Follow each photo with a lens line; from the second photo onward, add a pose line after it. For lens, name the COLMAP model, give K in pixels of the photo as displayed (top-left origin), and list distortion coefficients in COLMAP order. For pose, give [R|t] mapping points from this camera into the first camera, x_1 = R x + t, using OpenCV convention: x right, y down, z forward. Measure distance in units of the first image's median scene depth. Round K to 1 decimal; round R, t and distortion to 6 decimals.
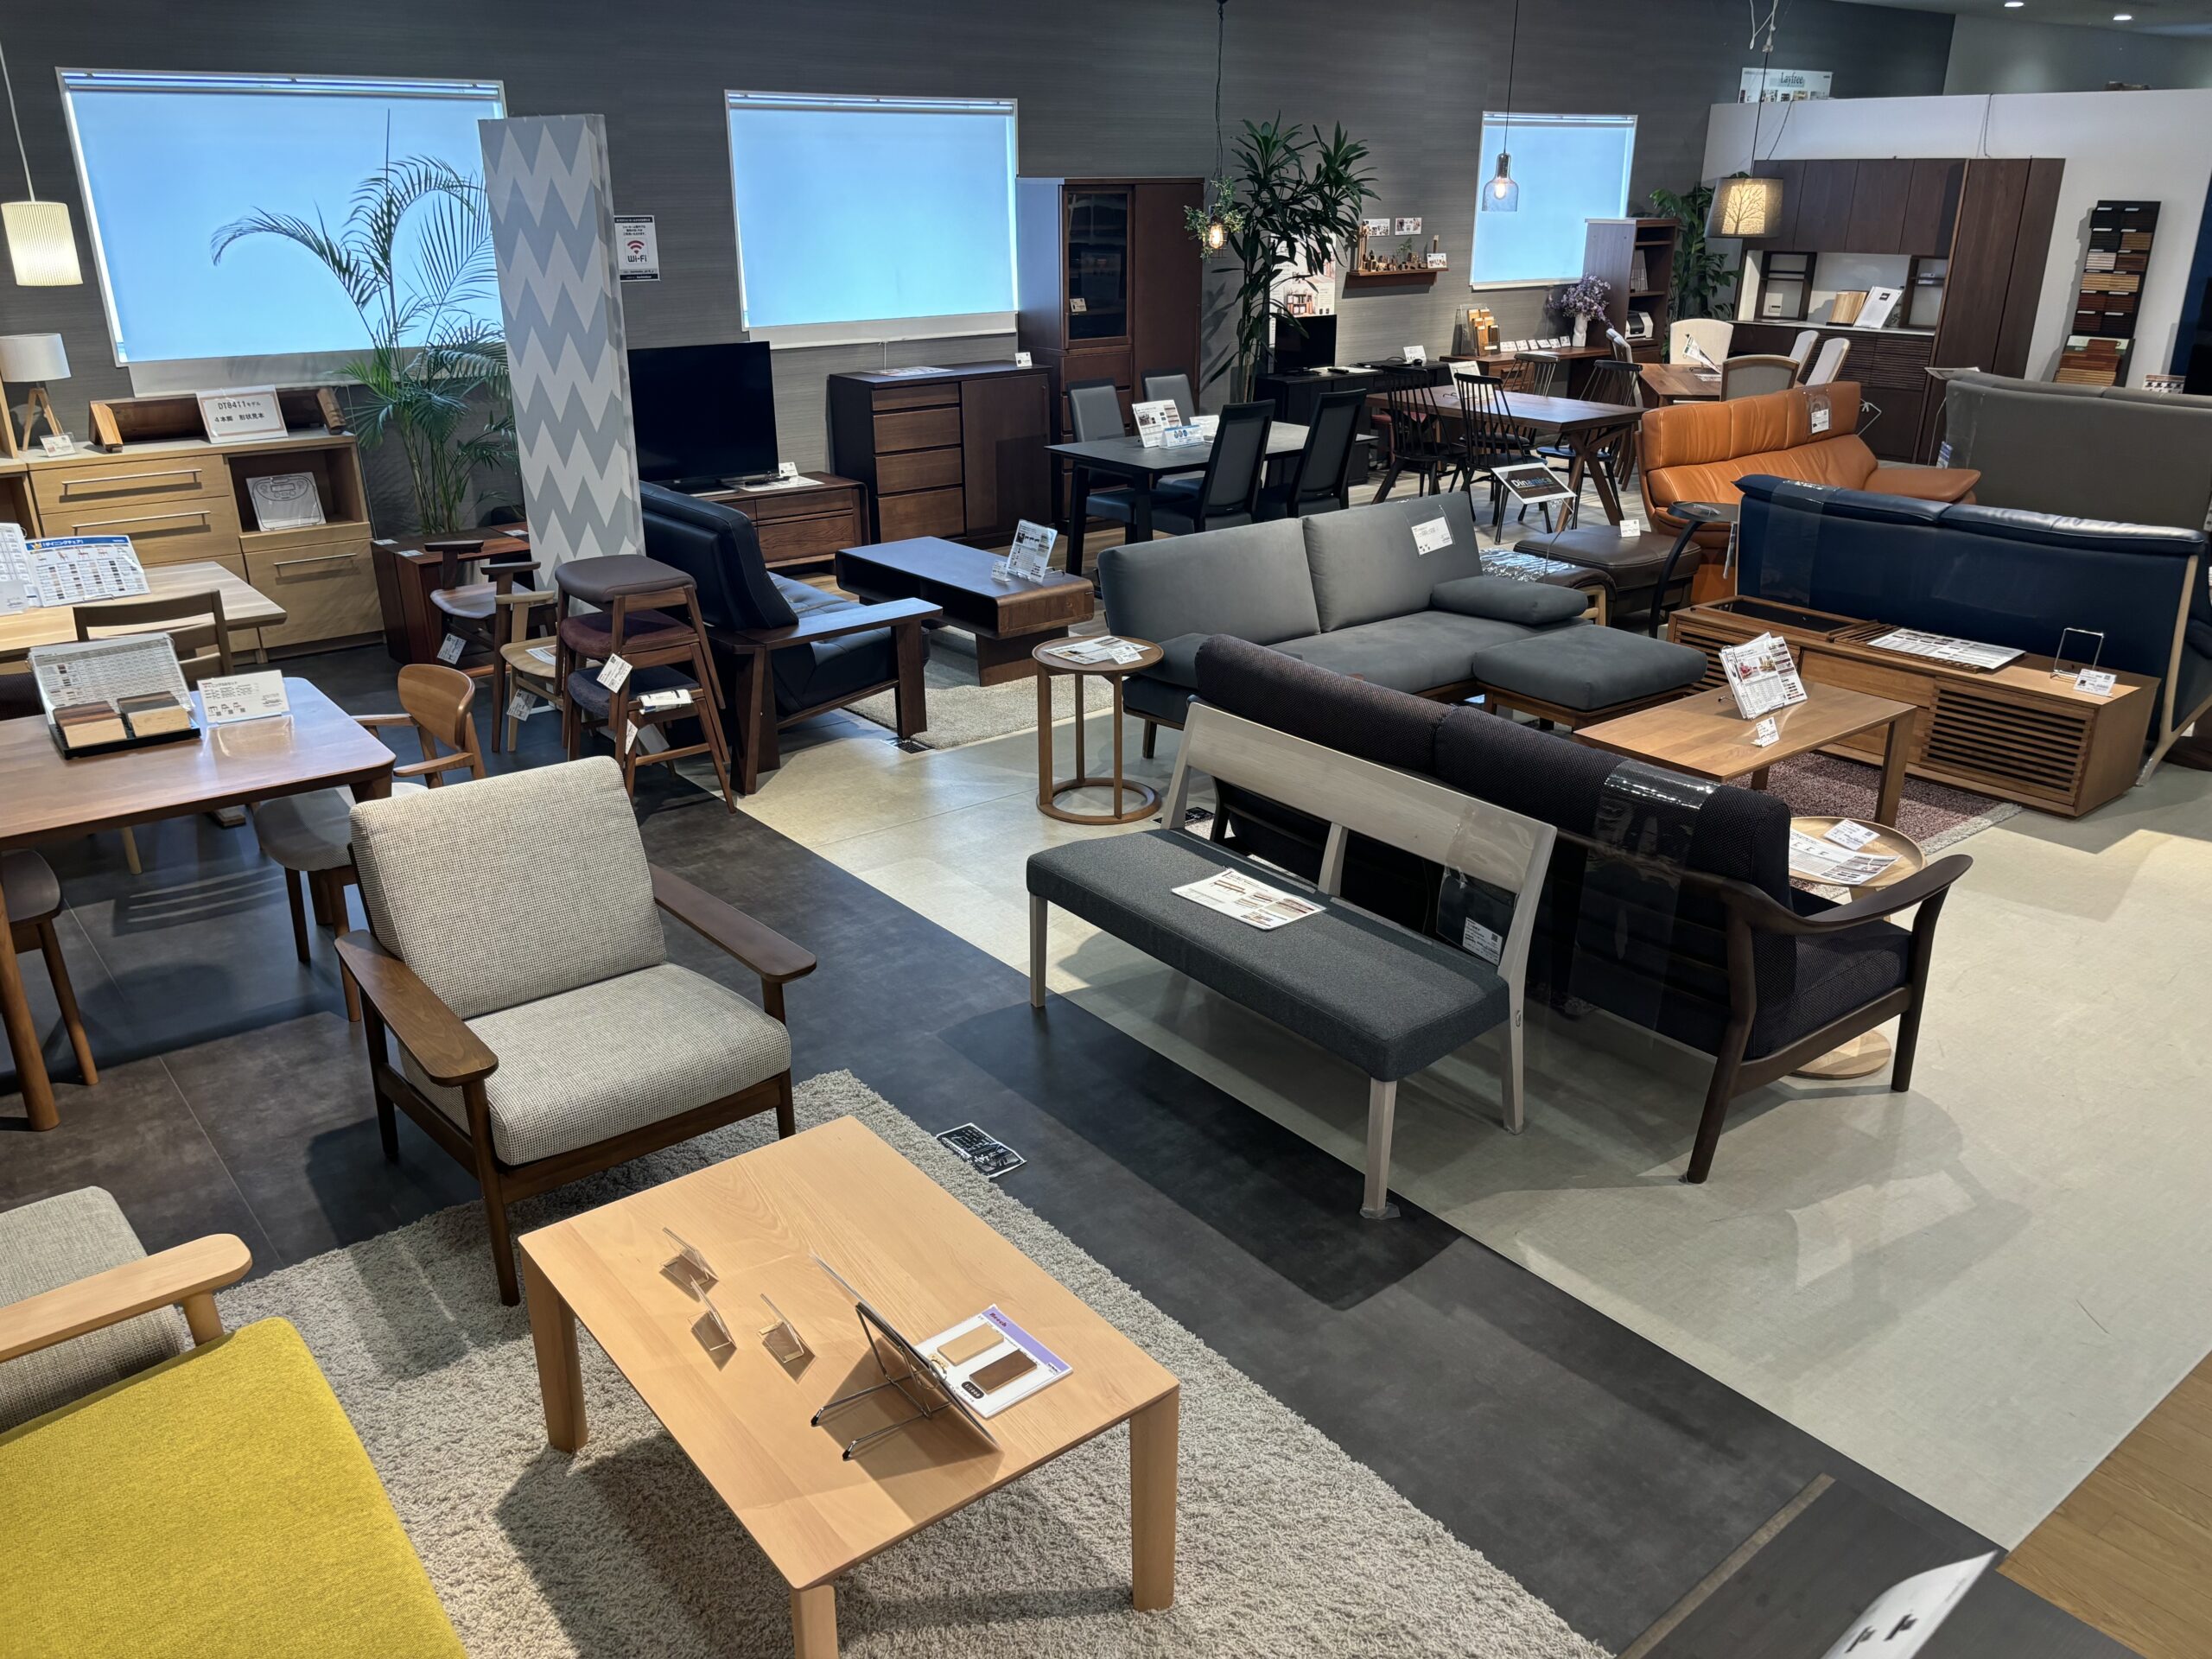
lens RADIAL K [[1667.1, 0, 1106.0], [0, 1667.1, 829.5], [0, 0, 1]] dist [-0.002308, -0.000530]
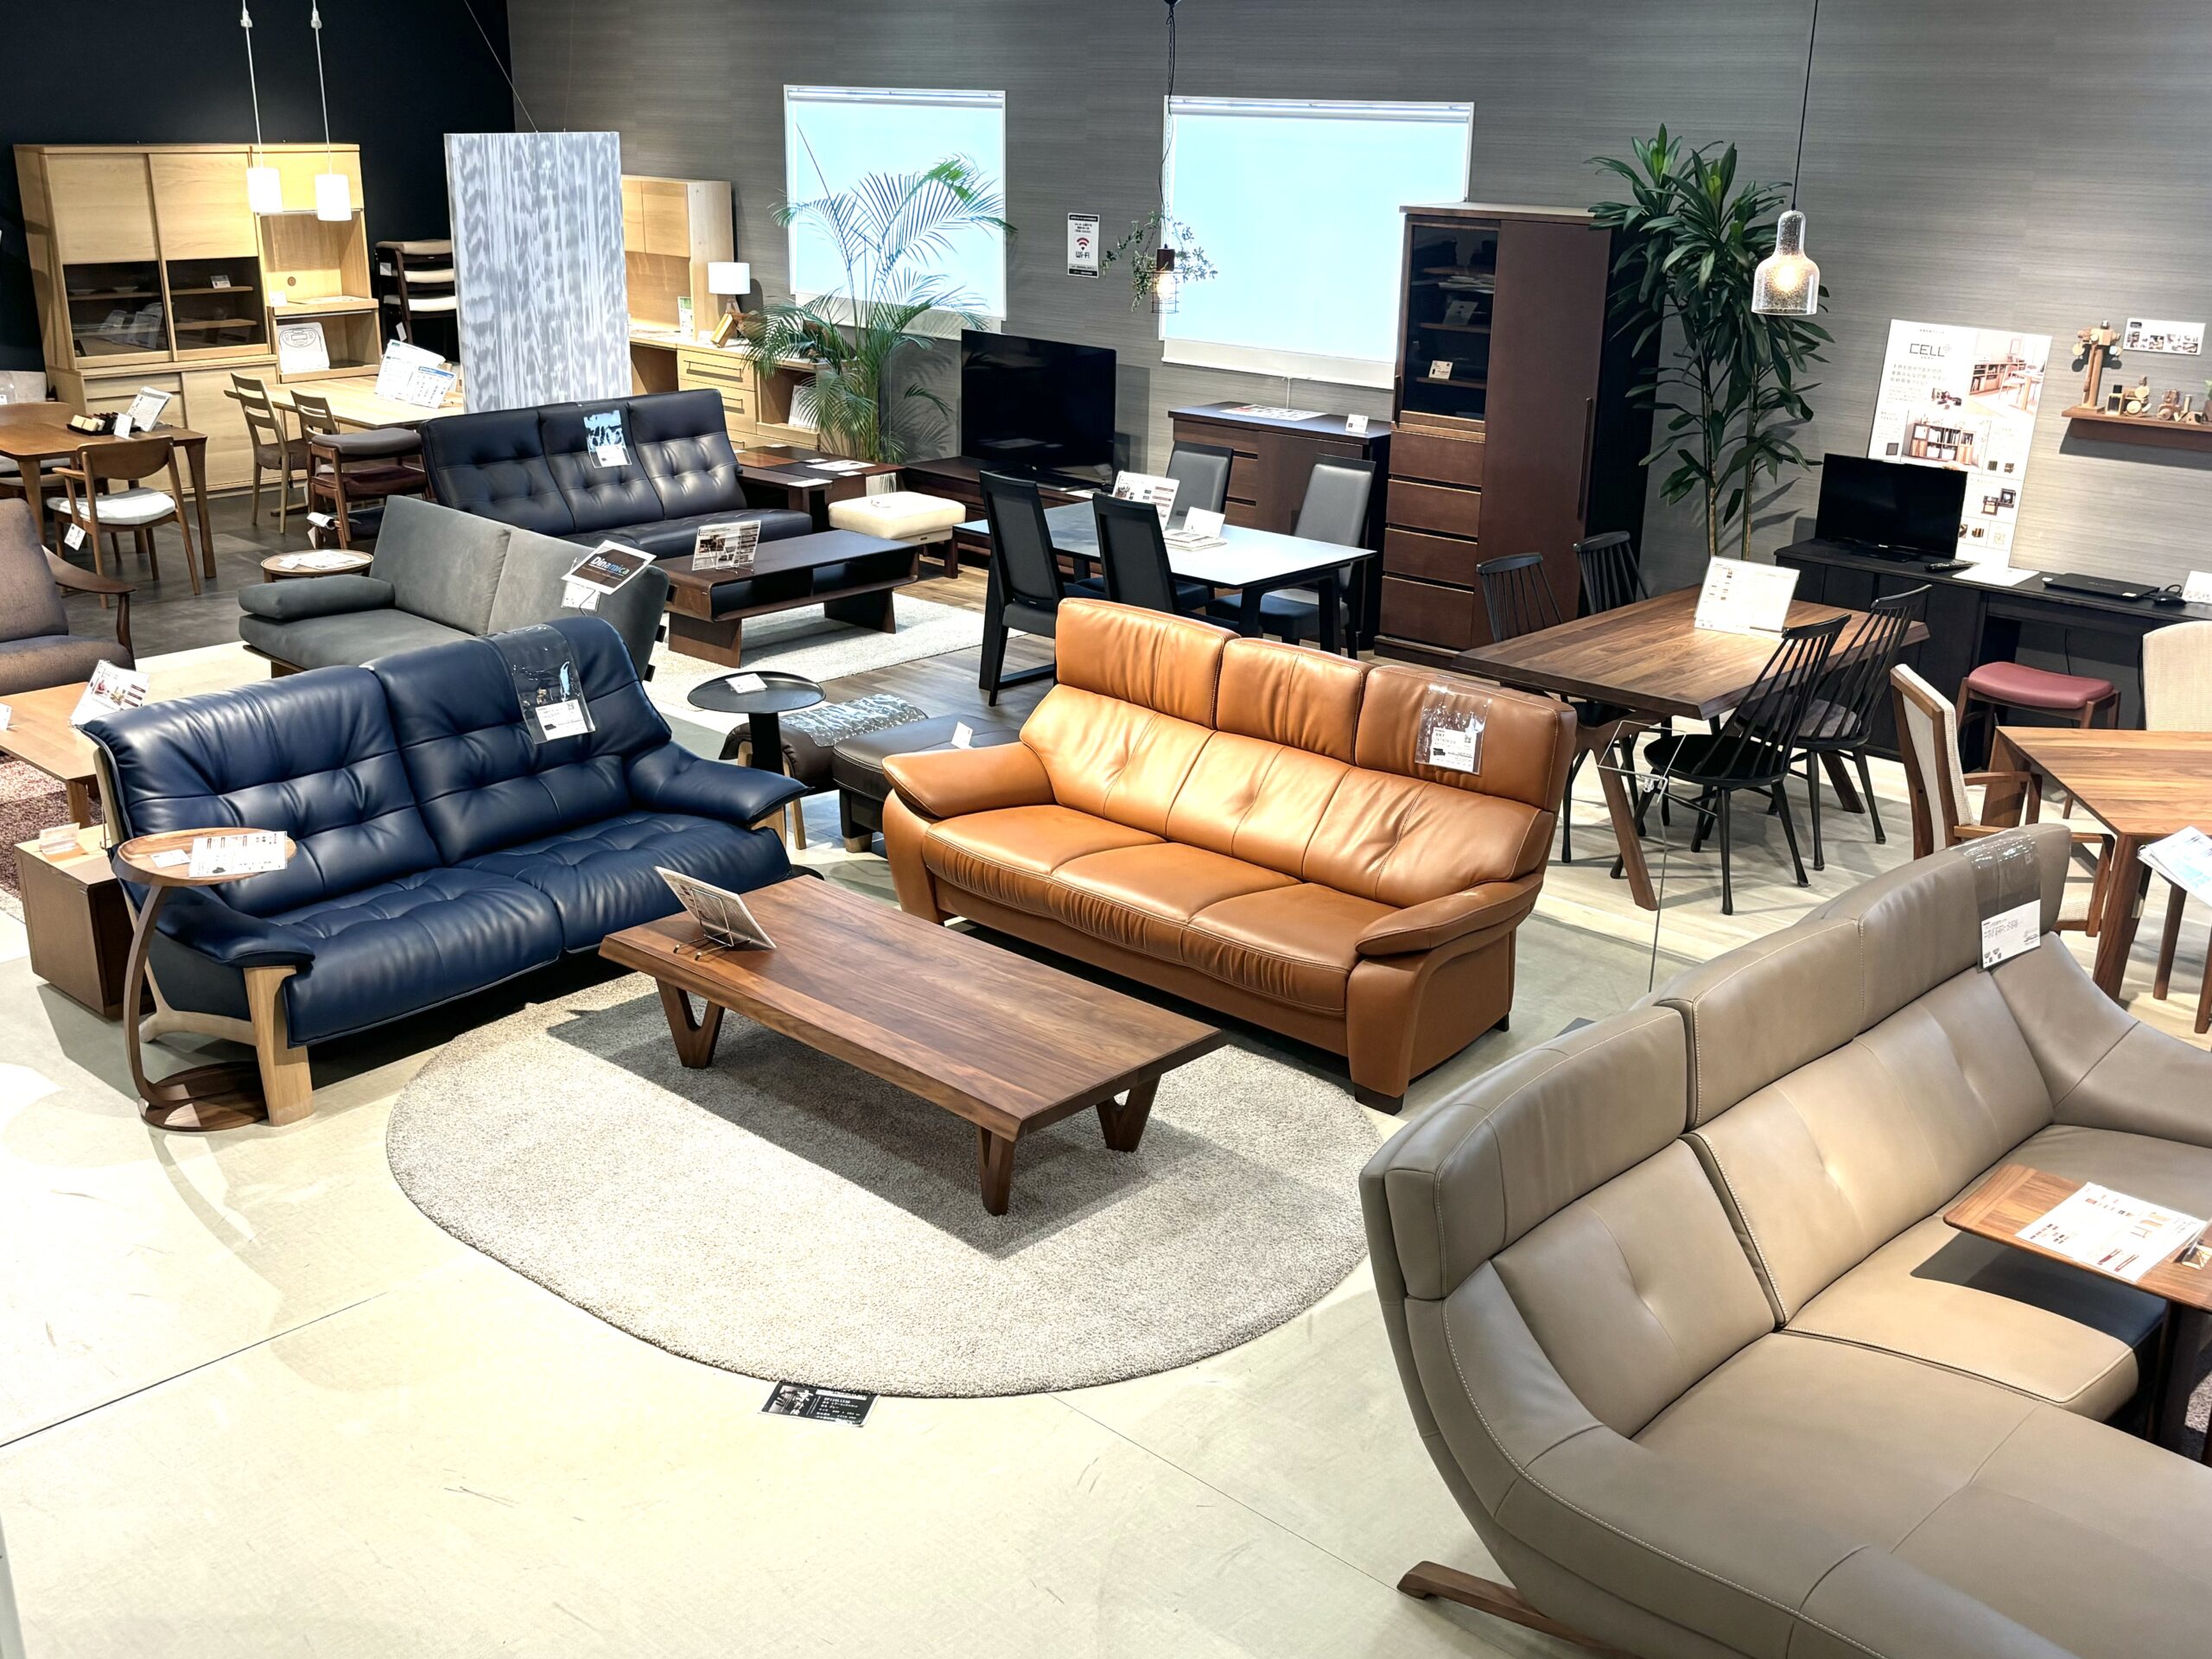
lens RADIAL K [[2247.7, 0, 1106.0], [0, 2247.7, 829.5], [0, 0, 1]] dist [0.008934, 0.014931]
pose [[0.134326, 0.318744, -0.938274, 1.064325], [-0.375764, 0.892523, 0.249407, -0.353568], [0.916929, 0.319067, 0.239661, 0.742758]]
